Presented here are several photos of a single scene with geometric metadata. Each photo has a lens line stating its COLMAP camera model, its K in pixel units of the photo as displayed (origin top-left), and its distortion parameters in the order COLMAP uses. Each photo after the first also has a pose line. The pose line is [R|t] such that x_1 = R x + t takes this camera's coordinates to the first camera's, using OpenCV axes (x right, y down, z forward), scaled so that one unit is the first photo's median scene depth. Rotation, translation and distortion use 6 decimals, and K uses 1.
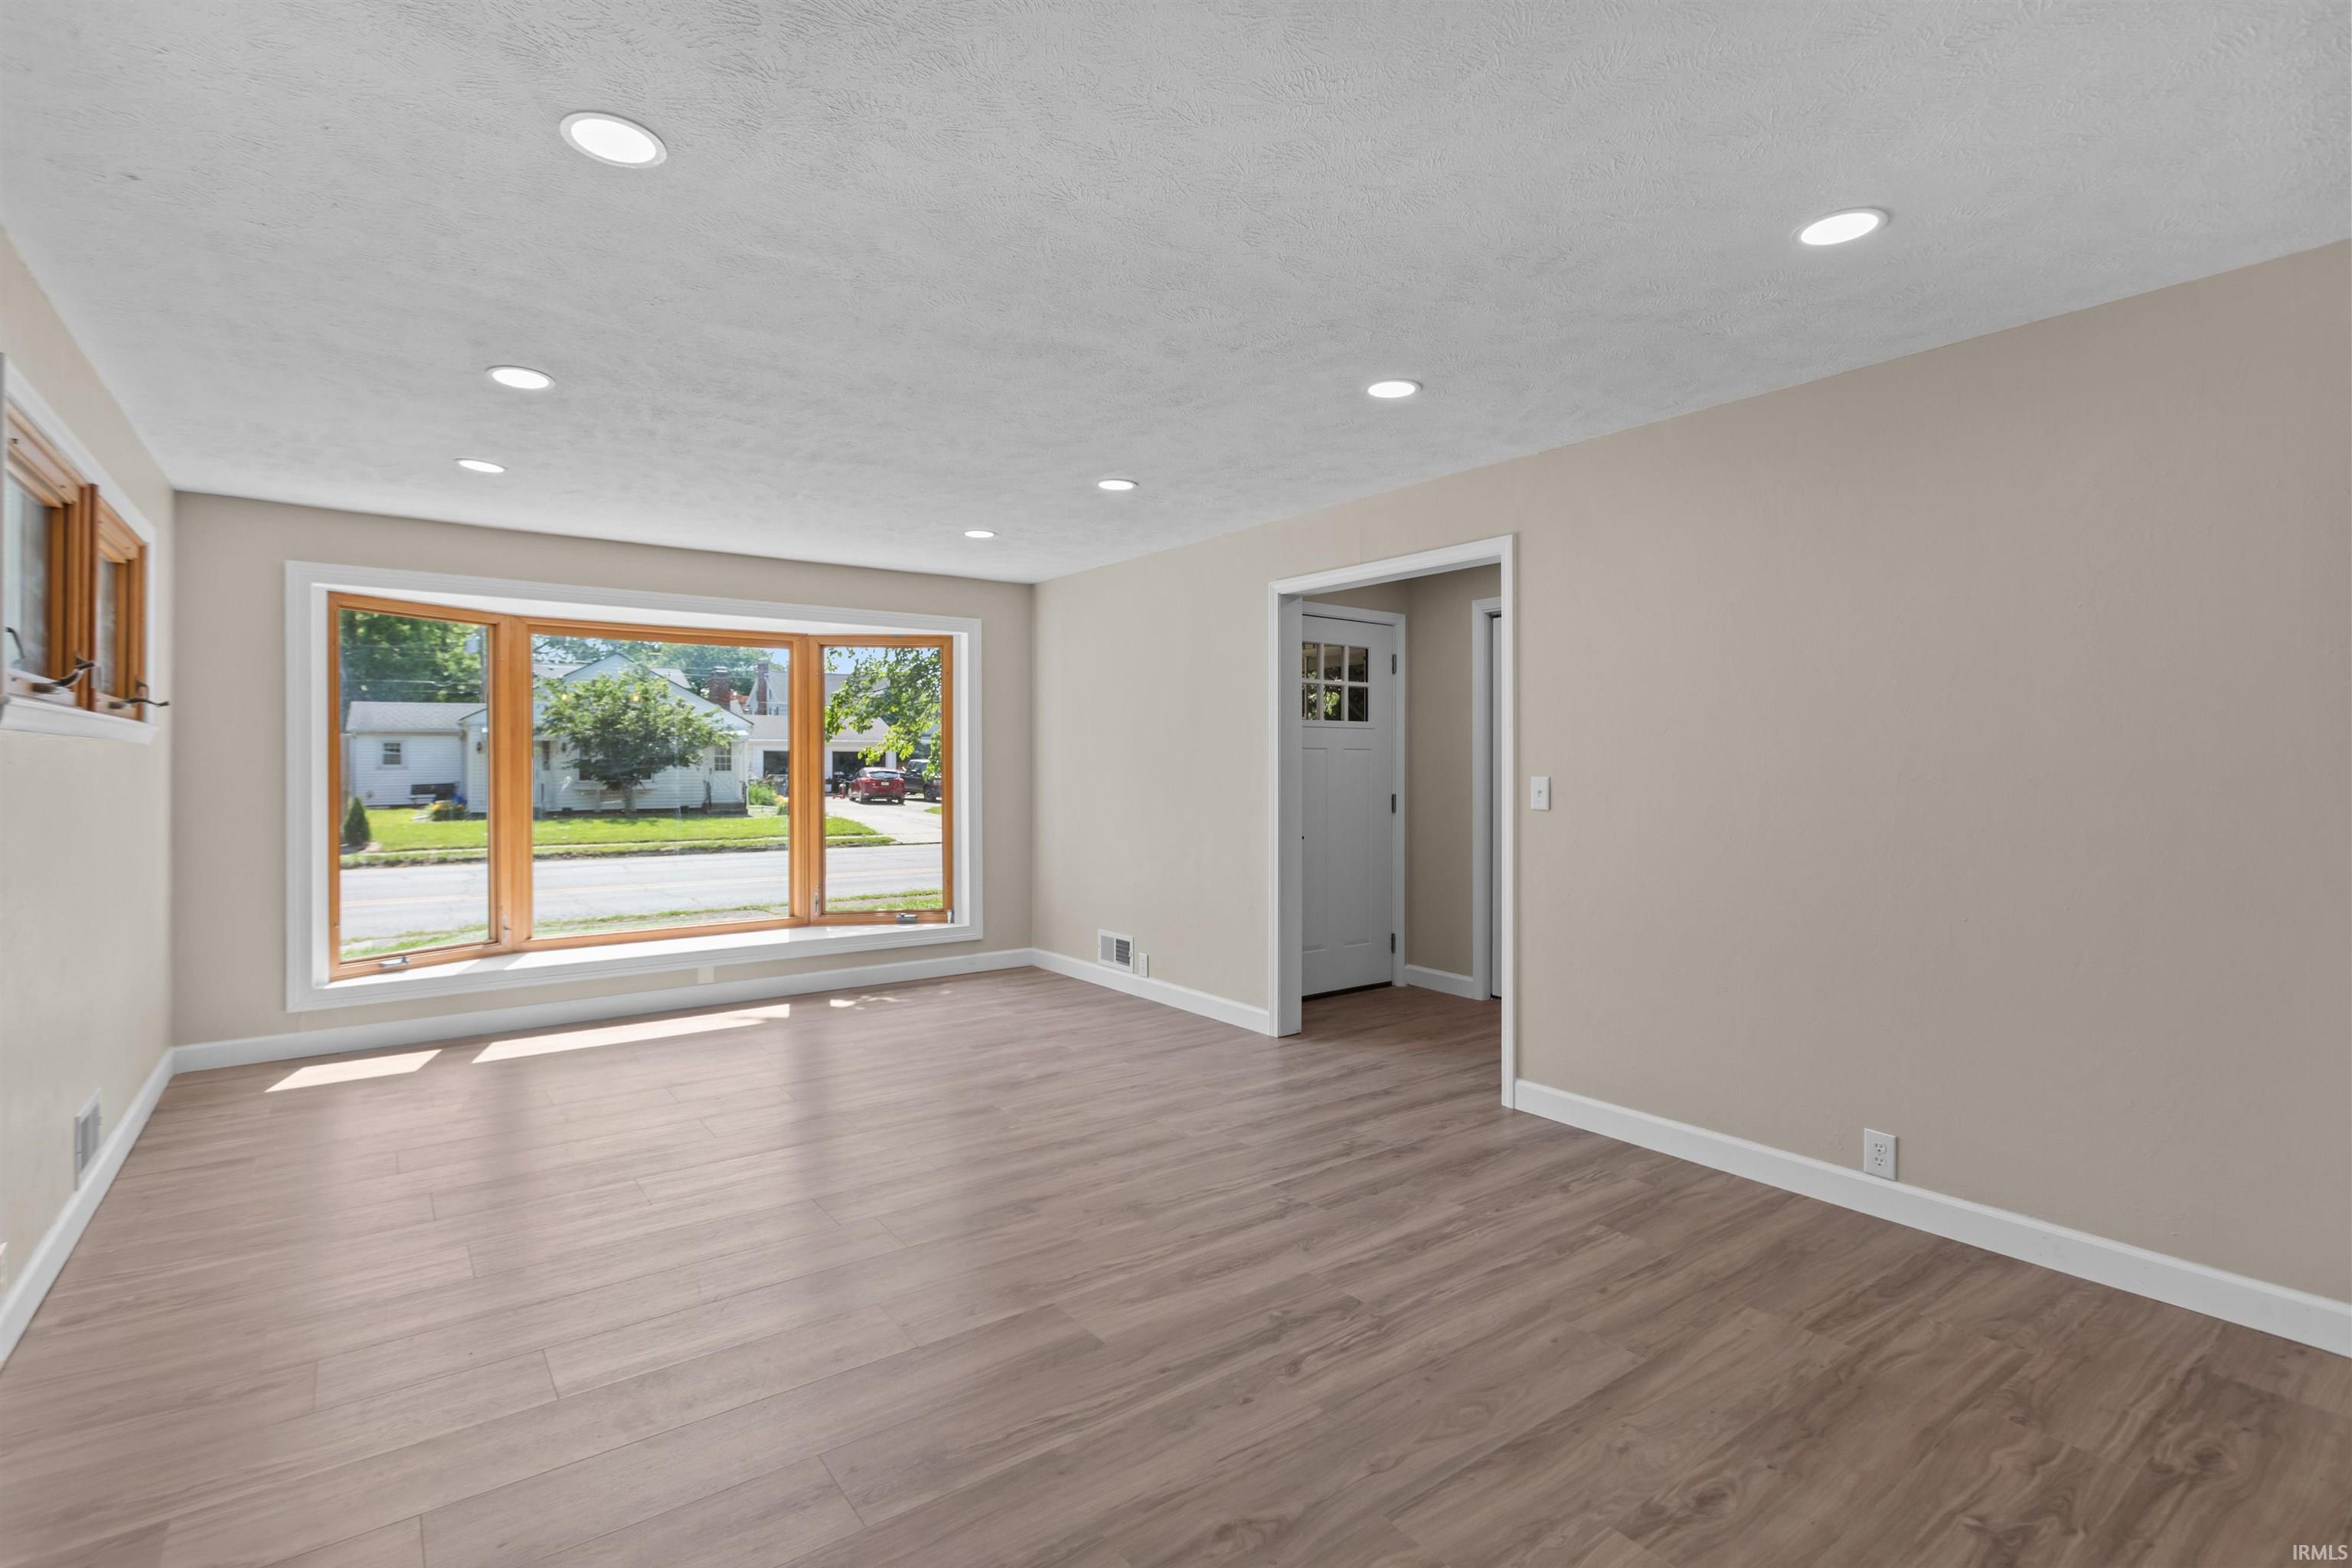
lens RADIAL K [[1103.4, 0, 1173.9], [0, 1103.4, 782.8], [0, 0, 1]] dist [0.003651, -0.001120]
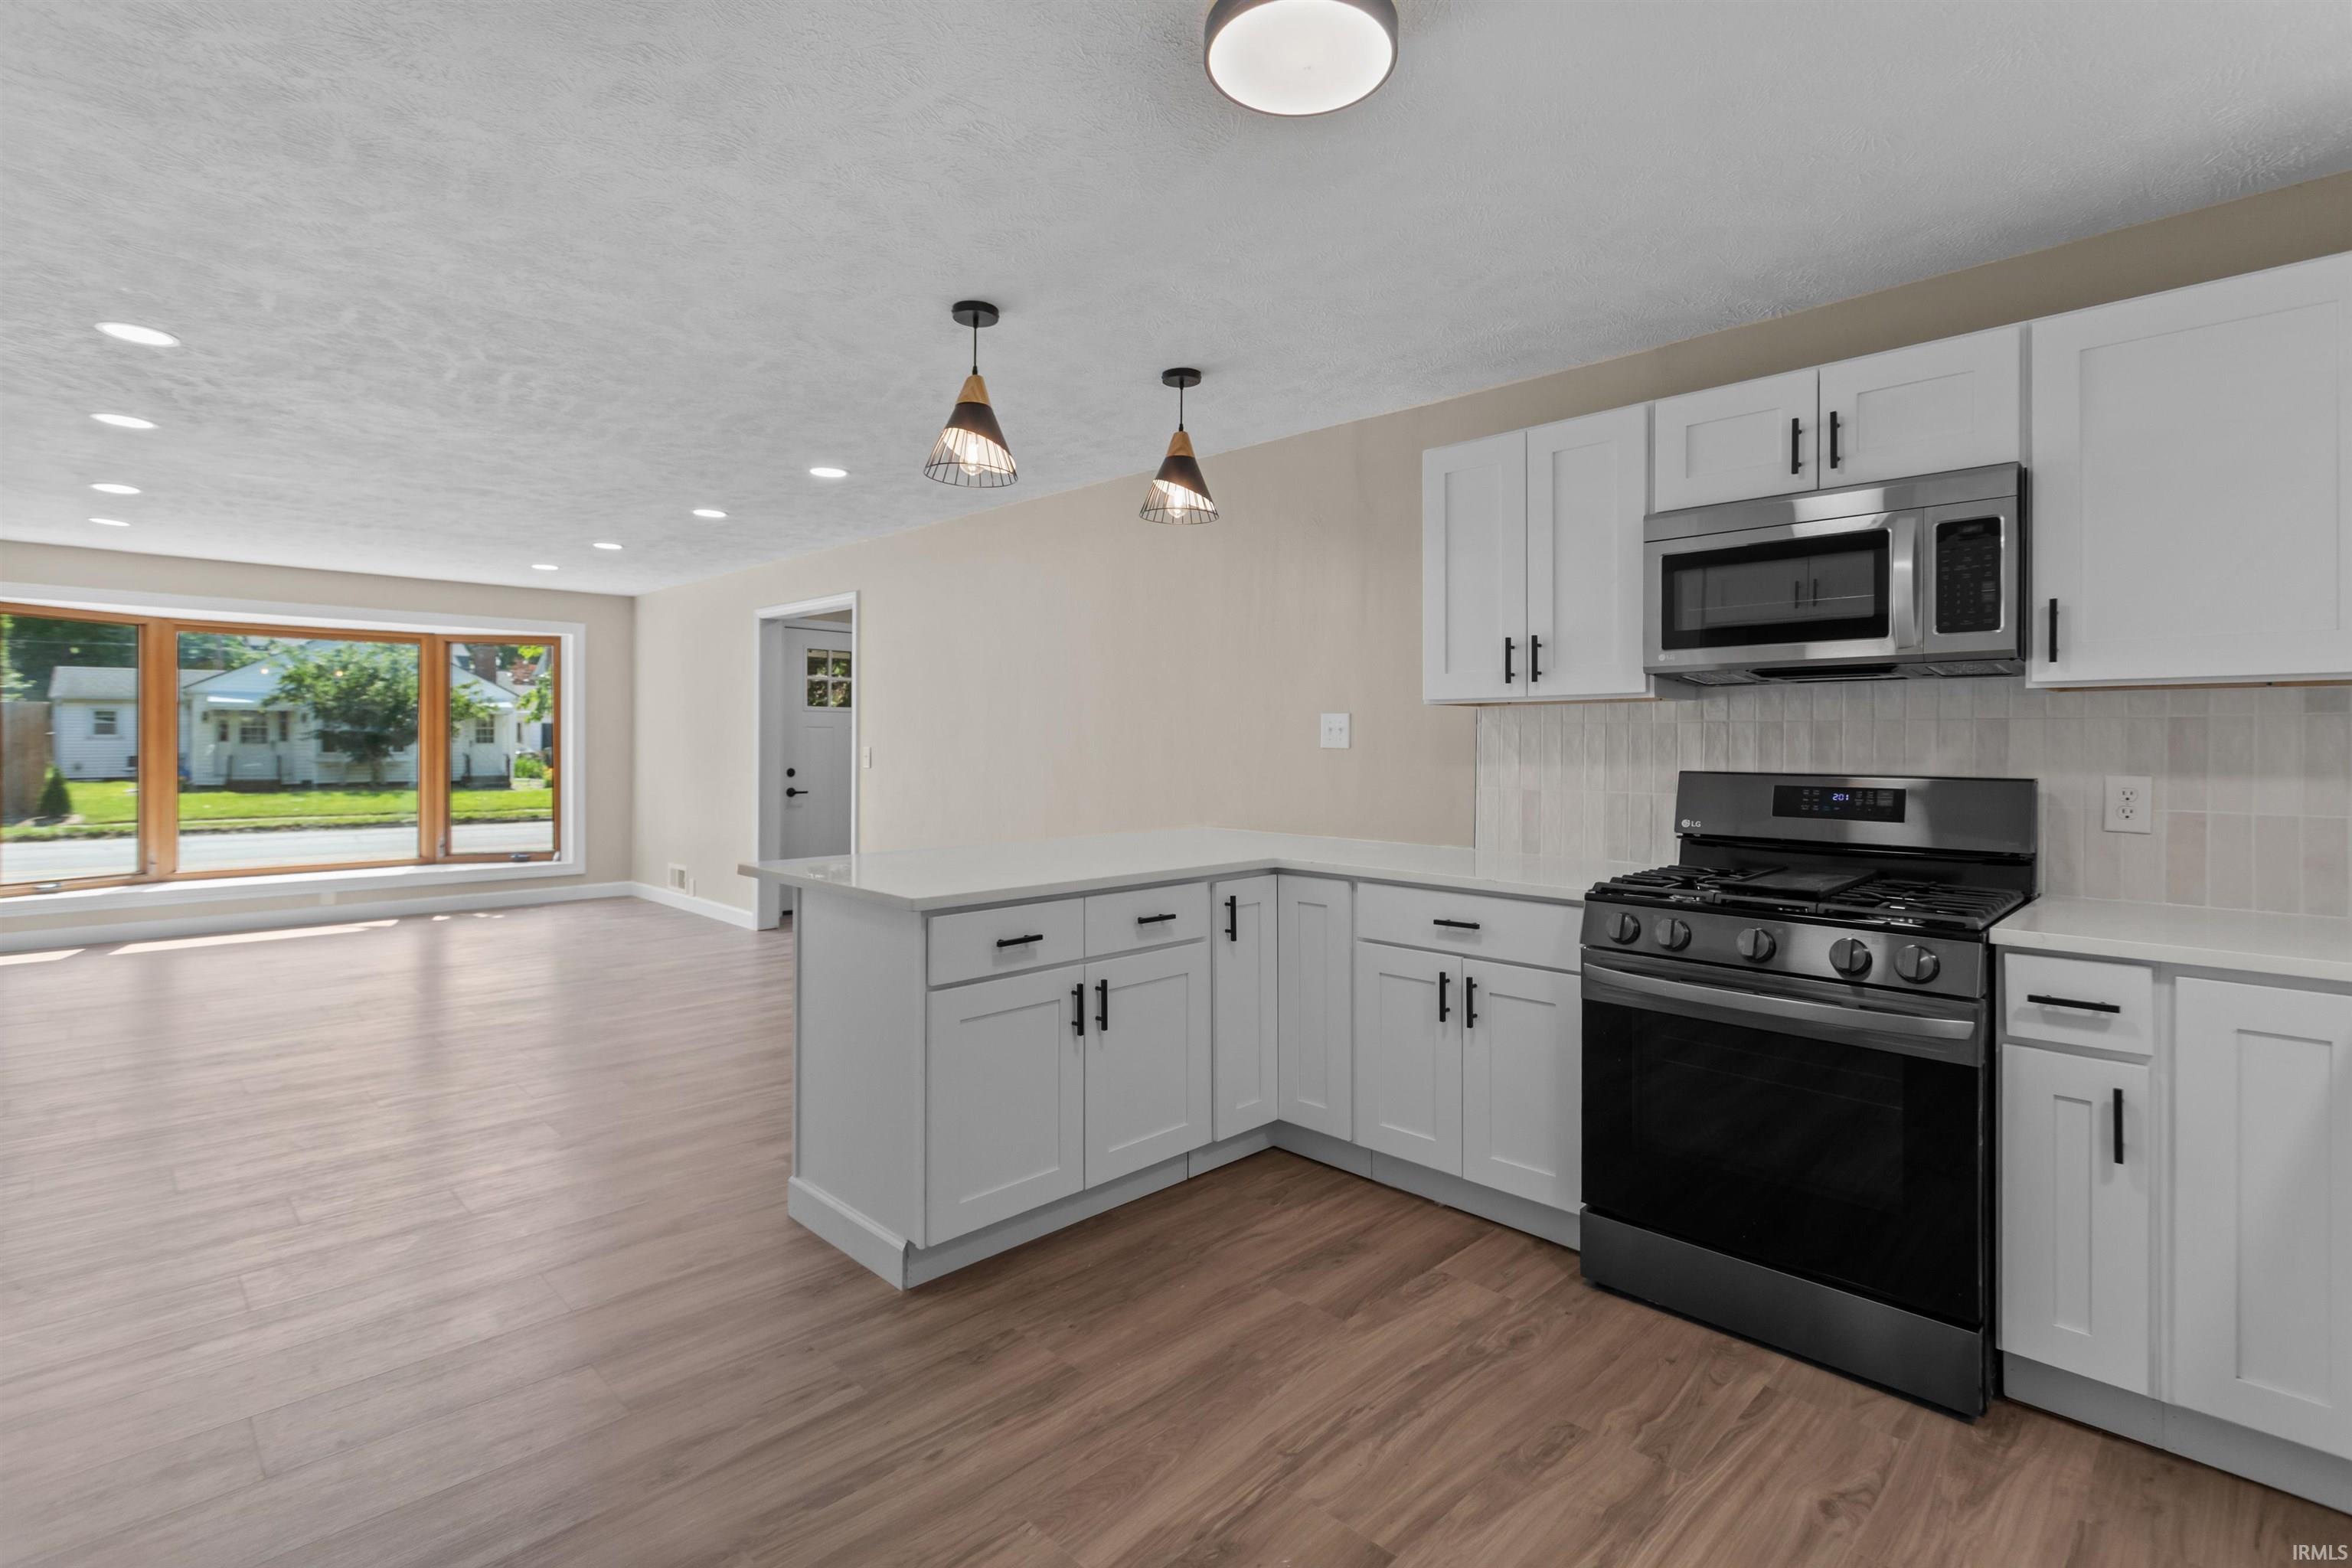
lens RADIAL K [[1103.4, 0, 1179.0], [0, 1103.4, 757.8], [0, 0, 1]] dist [0.003651, -0.001120]
pose [[0.988811, 0.003648, 0.149129, 0.072859], [-0.003535, 0.999993, -0.001021, 0.001334], [-0.149132, 0.000482, 0.988817, -0.085321]]
